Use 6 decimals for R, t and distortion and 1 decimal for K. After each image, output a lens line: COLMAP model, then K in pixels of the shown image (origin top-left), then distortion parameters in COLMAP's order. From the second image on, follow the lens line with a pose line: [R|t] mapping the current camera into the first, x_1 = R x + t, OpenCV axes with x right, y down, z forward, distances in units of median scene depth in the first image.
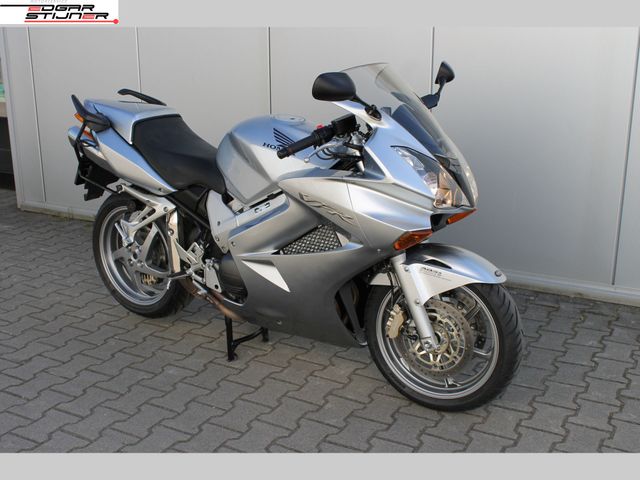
lens RADIAL K [[774.2, 0, 321.2], [0, 774.2, 240.6], [0, 0, 1]] dist [-0.053997, 0.000000]
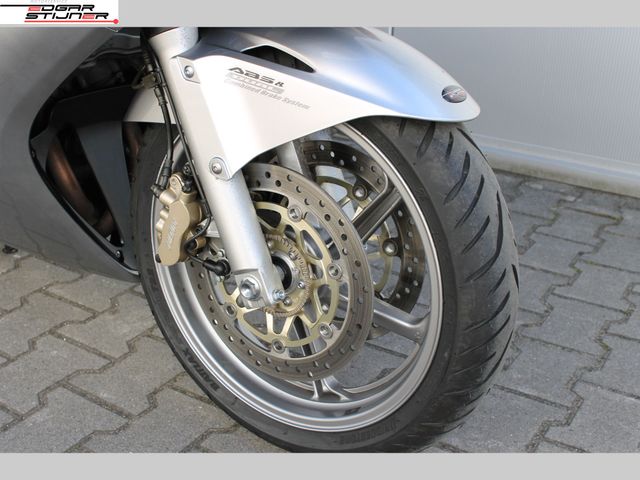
lens RADIAL K [[831.1, 0, 320.2], [0, 831.1, 237.4], [0, 0, 1]] dist [-0.069057, 0.000000]
pose [[0.997553, 0.055398, -0.042661, 0.183751], [-0.050137, 0.992004, 0.115824, 0.063264], [0.048736, -0.113402, 0.992353, 0.613997]]
